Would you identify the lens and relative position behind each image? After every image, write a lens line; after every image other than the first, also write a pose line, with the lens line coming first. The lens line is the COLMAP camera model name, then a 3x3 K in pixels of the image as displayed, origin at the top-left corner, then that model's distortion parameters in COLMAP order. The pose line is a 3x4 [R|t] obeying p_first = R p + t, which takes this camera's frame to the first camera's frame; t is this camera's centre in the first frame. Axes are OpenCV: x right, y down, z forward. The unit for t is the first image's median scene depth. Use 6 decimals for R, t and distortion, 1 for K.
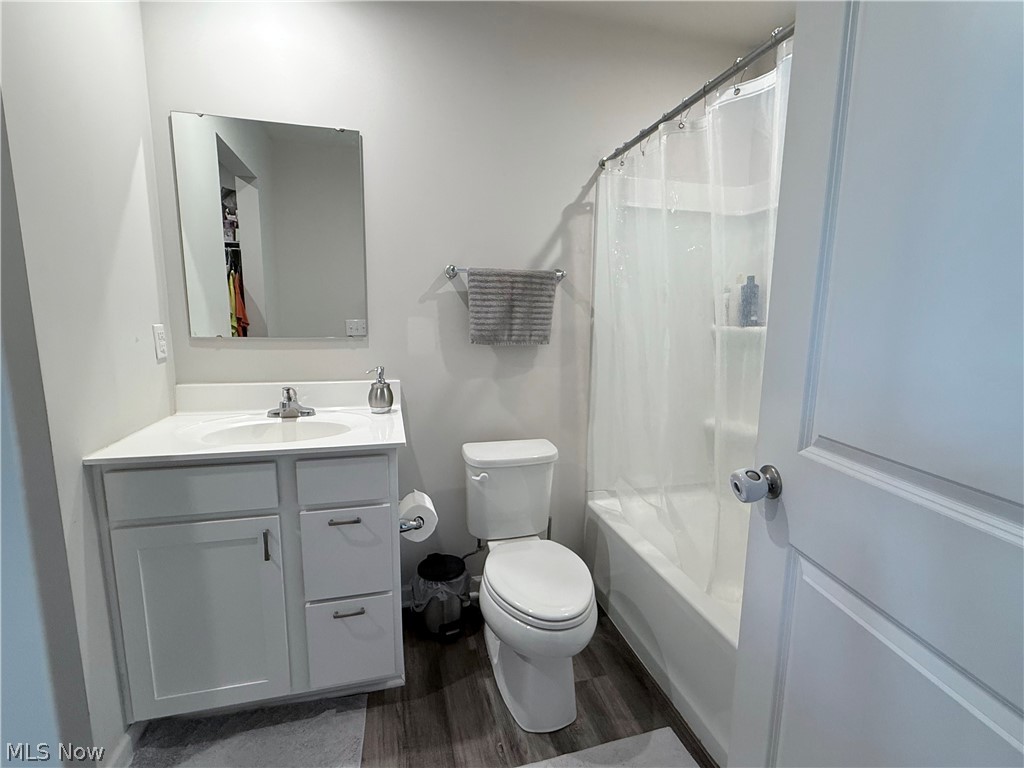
lens RADIAL K [[481.9, 0, 512.0], [0, 481.9, 384.0], [0, 0, 1]] dist [-0.000228, -0.000298]
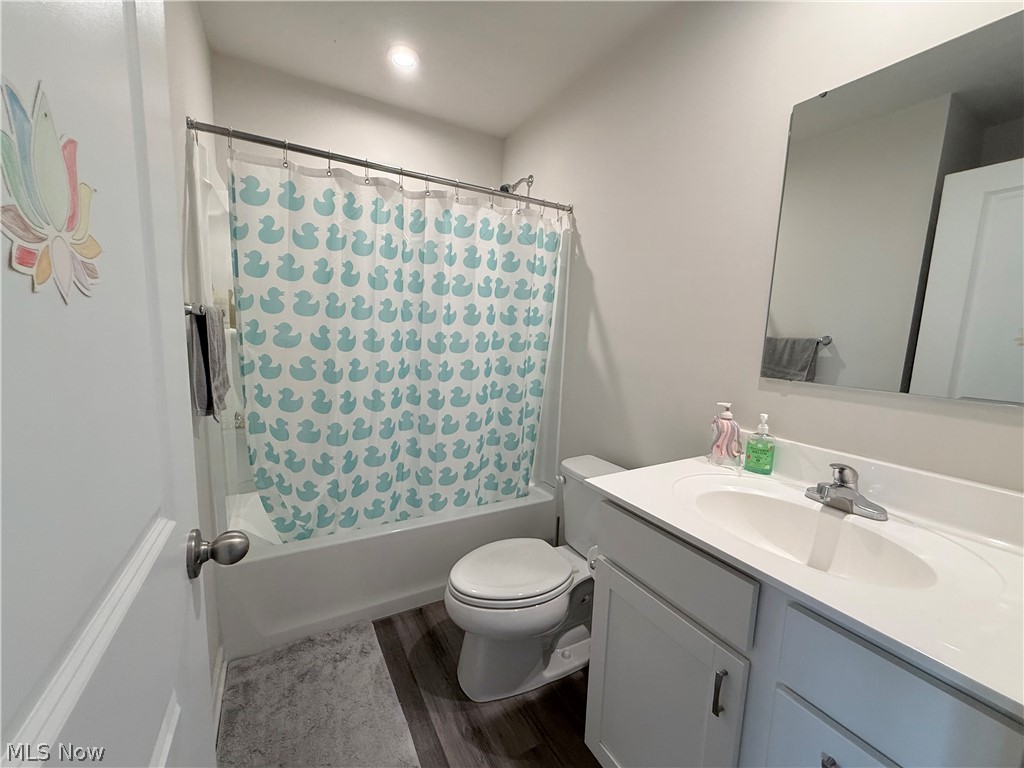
lens RADIAL K [[407.3, 0, 512.0], [0, 407.3, 384.0], [0, 0, 1]] dist [0.000073, -0.000028]
pose [[0.289248, 0.097554, -0.952270, -0.066284], [-0.160490, 0.985655, 0.052225, -0.060683], [0.943705, 0.137724, 0.300755, 0.375327]]
